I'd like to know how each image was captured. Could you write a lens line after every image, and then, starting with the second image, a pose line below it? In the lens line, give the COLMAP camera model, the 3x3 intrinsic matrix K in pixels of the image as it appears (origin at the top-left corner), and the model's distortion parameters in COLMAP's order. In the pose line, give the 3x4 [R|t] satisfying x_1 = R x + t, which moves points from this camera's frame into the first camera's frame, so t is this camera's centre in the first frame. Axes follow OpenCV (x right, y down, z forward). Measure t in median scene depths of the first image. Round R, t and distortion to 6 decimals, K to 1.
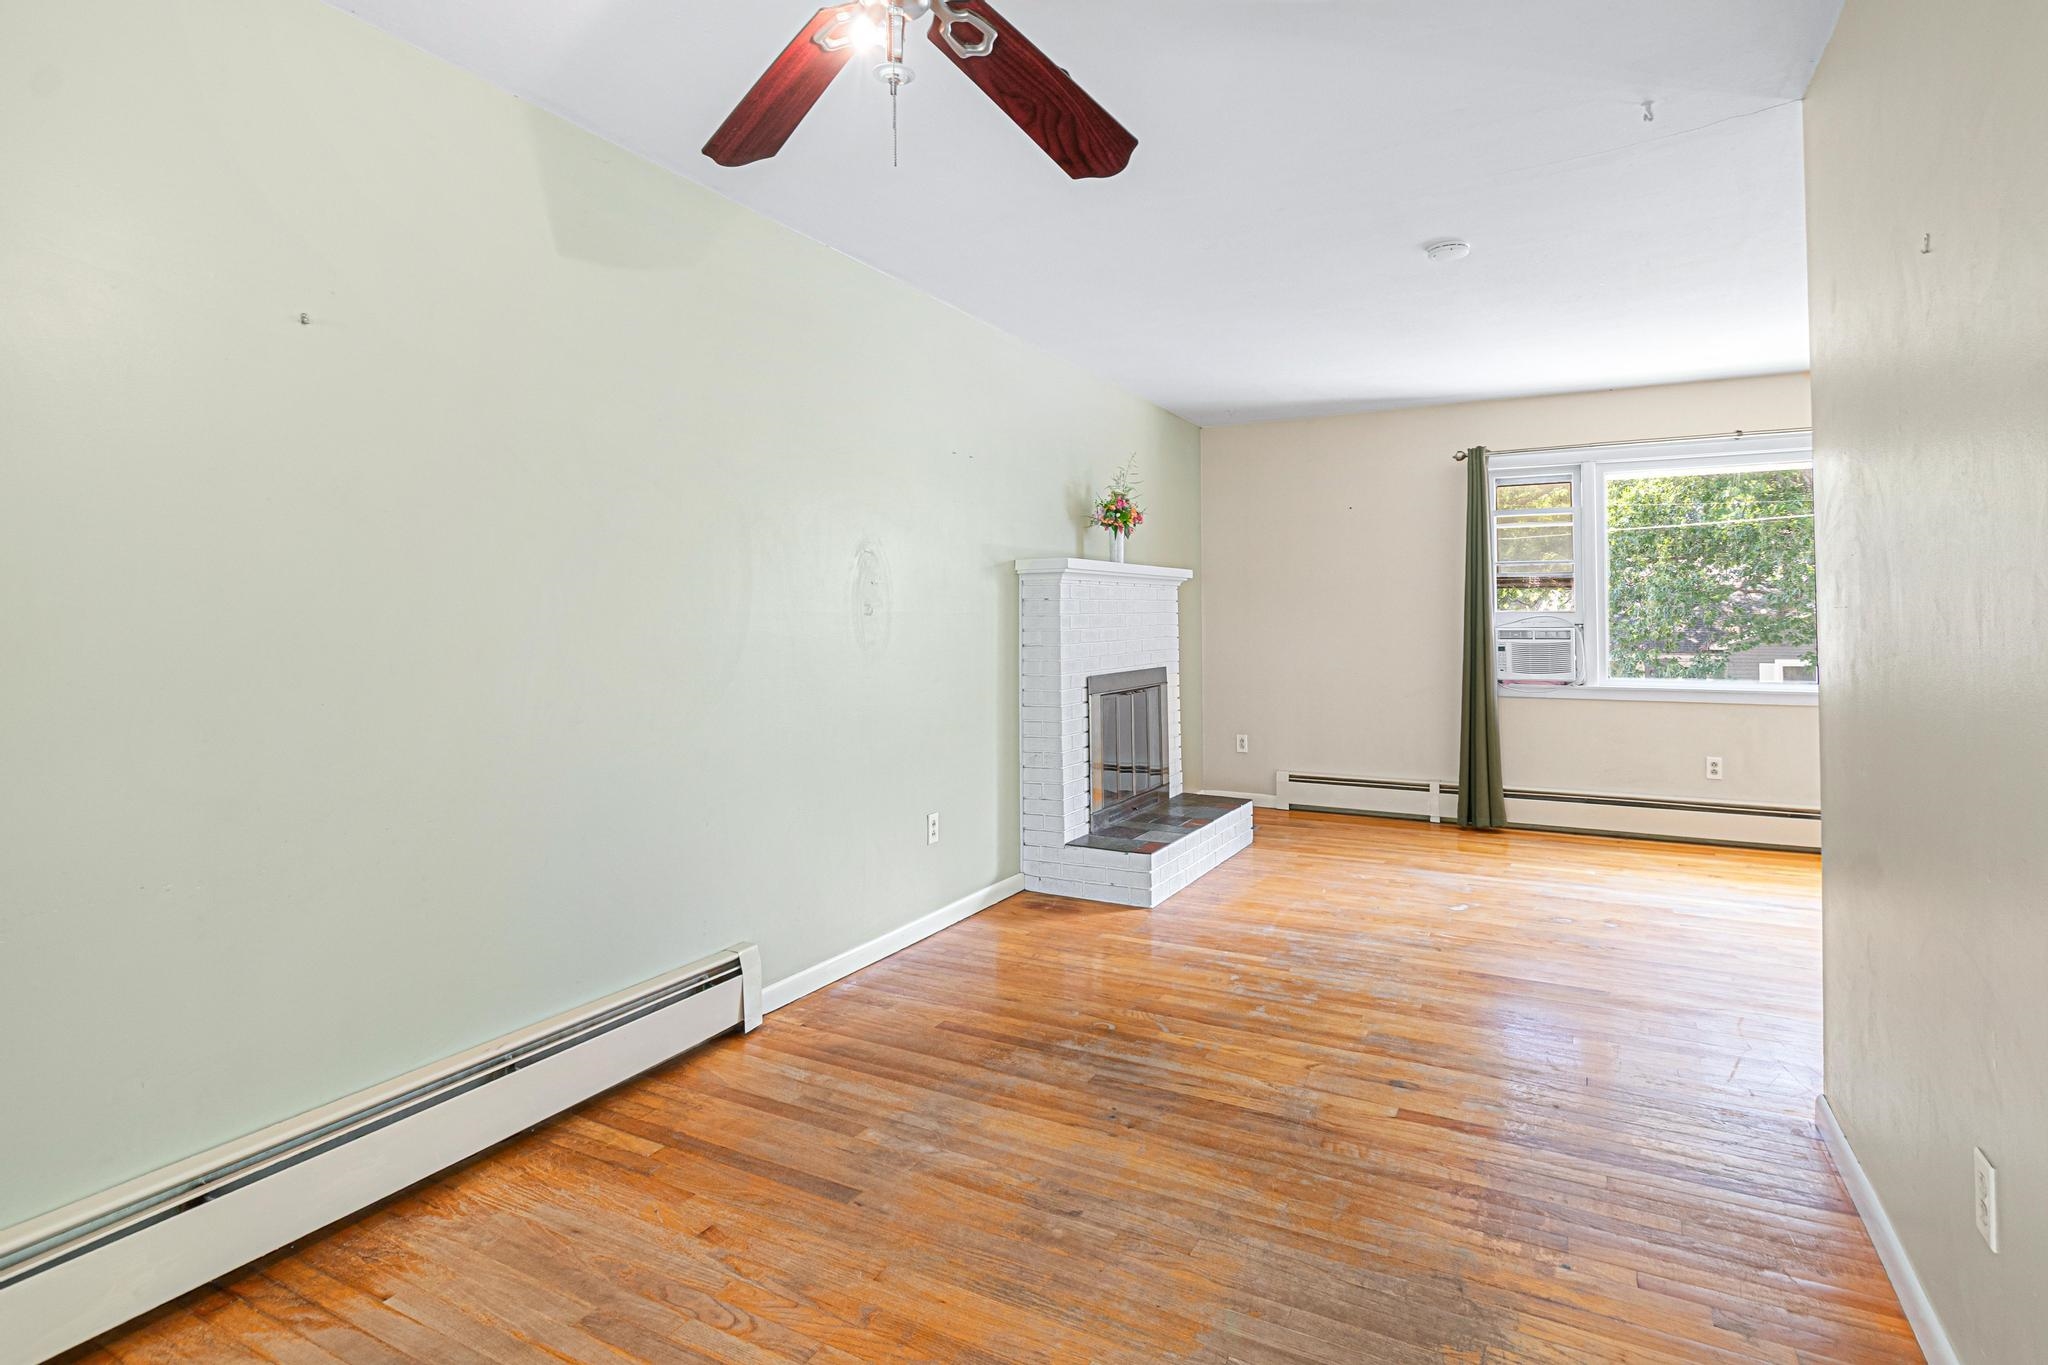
lens RADIAL K [[1047.1, 0, 1027.6], [0, 1047.1, 605.7], [0, 0, 1]] dist [-0.000605, -0.000649]
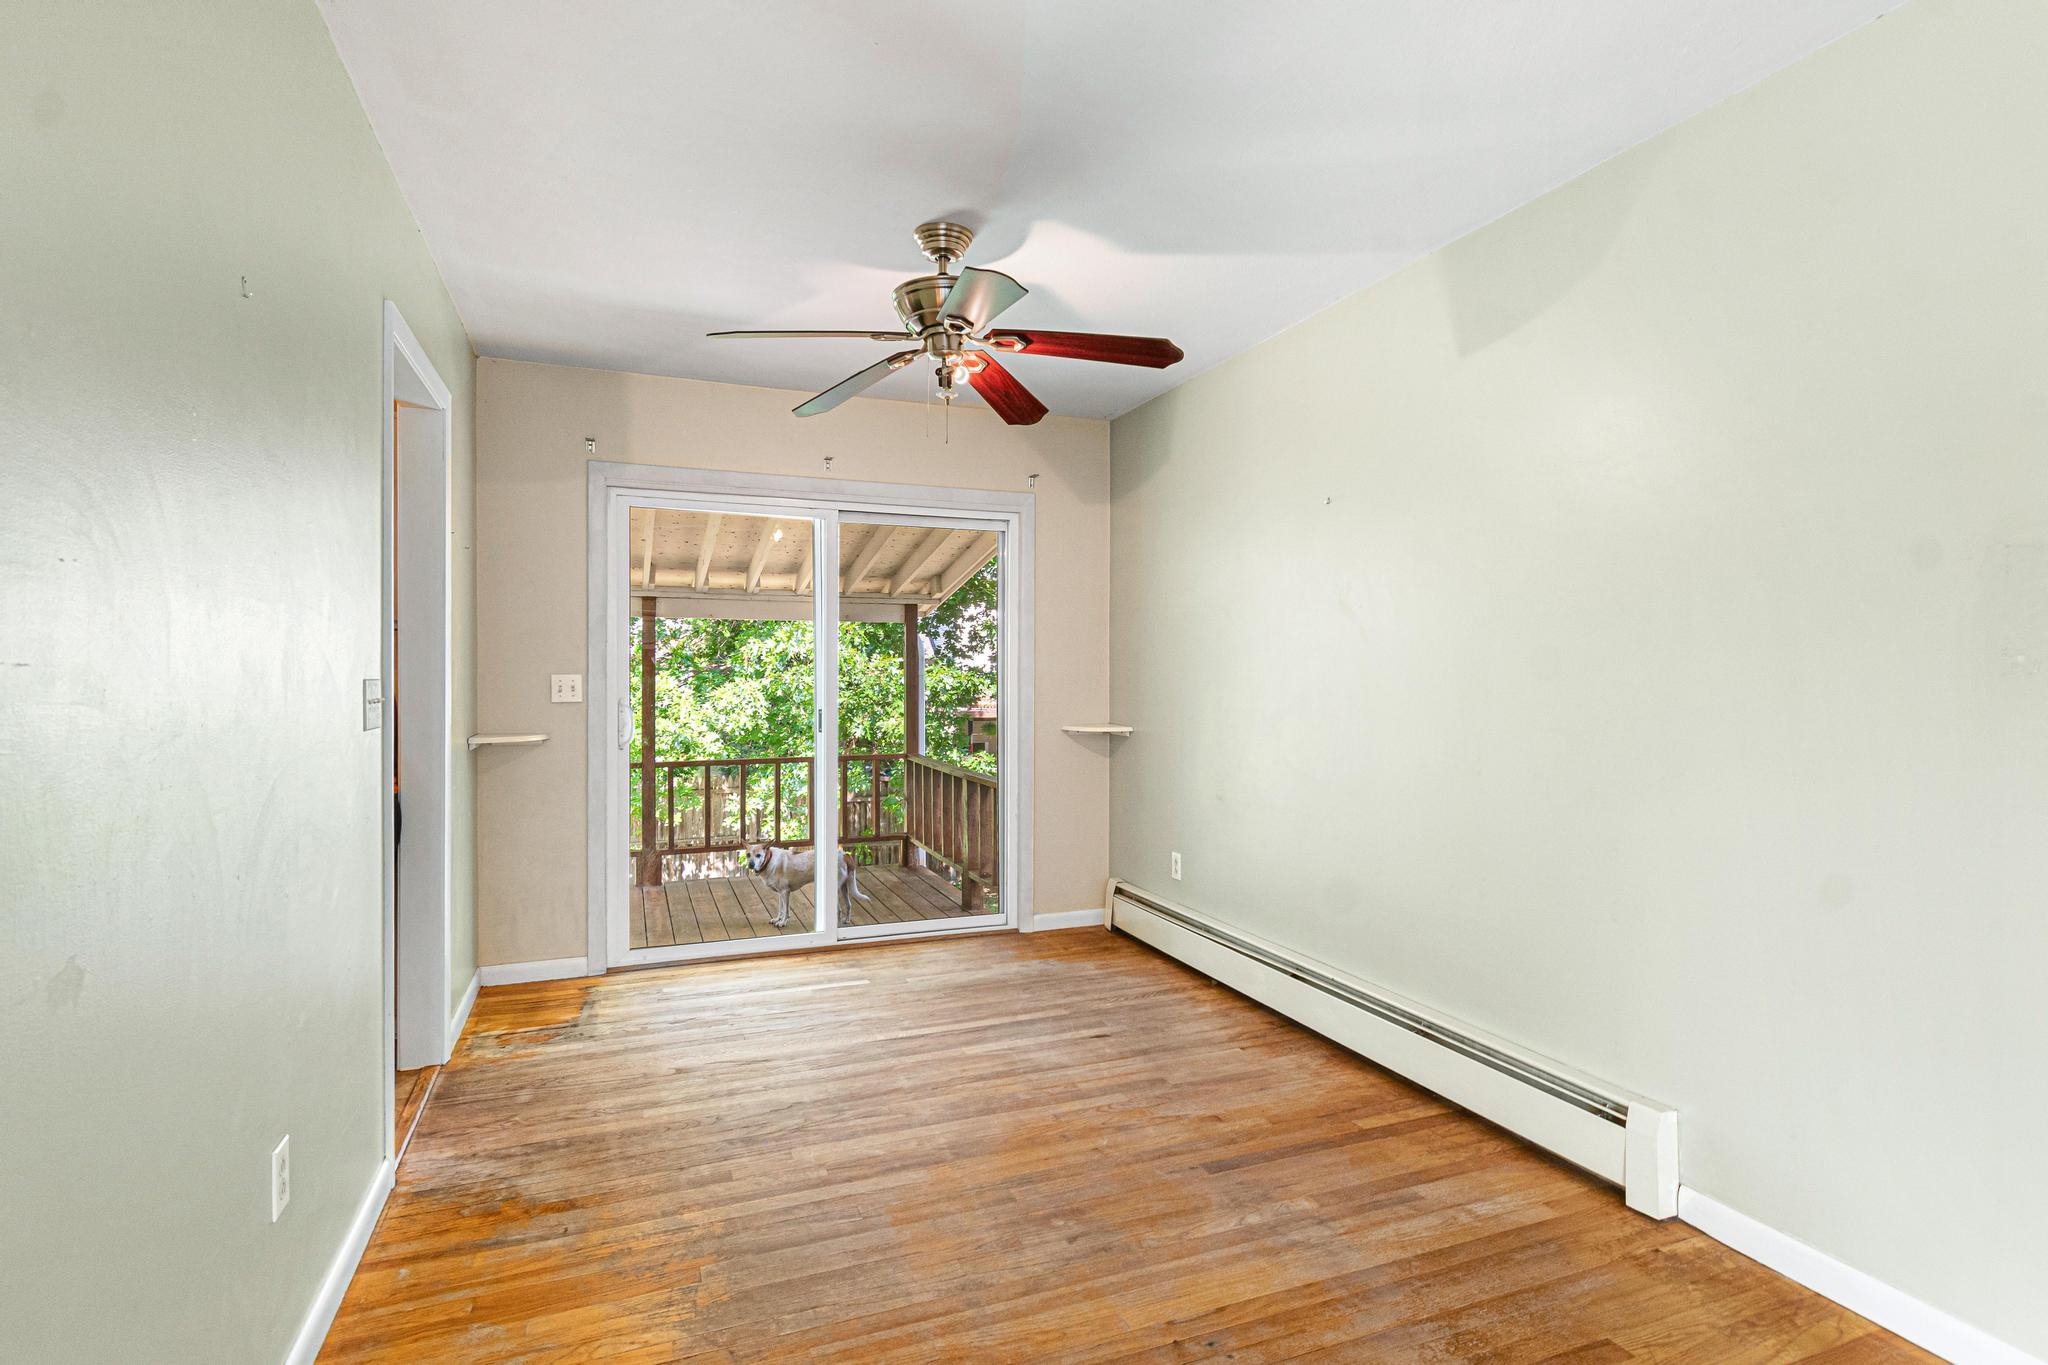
lens RADIAL K [[1011.5, 0, 1033.6], [0, 1011.5, 681.4], [0, 0, 1]] dist [0.006434, -0.004505]
pose [[-0.642007, 0.006333, -0.766673, 0.674292], [0.008745, 0.999961, 0.000938, 0.009697], [0.766649, -0.006103, -0.642037, 1.288511]]
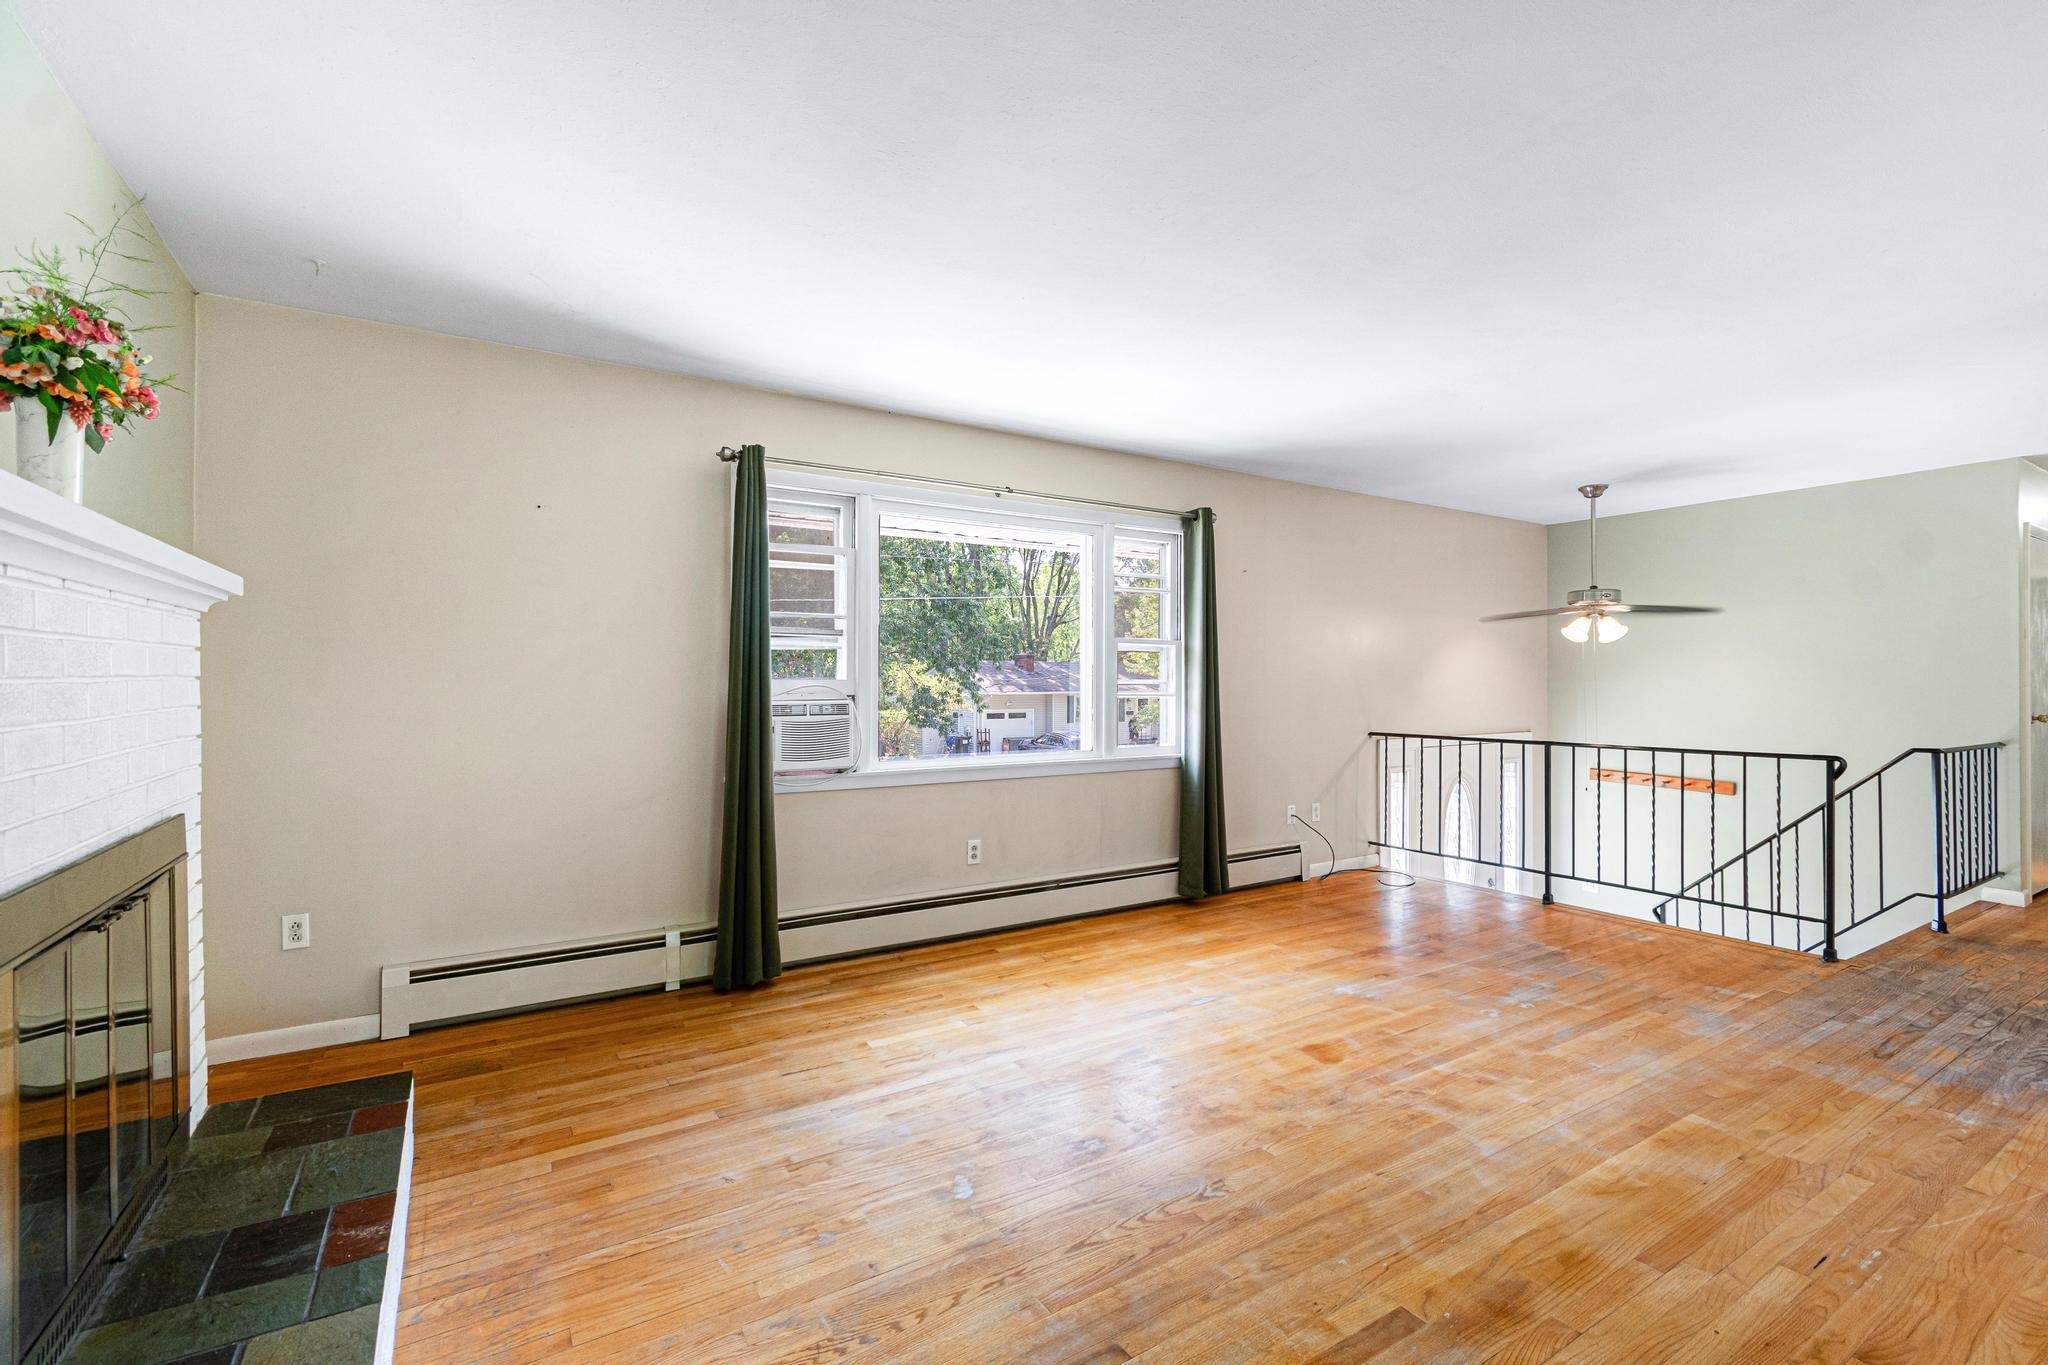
lens RADIAL K [[900.9, 0, 1031.3], [0, 900.9, 679.2], [0, 0, 1]] dist [0.005005, -0.000394]
pose [[0.492675, 0.006261, 0.870191, -0.013272], [-0.012122, 0.999926, -0.000331, 0.007077], [-0.870129, -0.010385, 0.492714, 1.162757]]
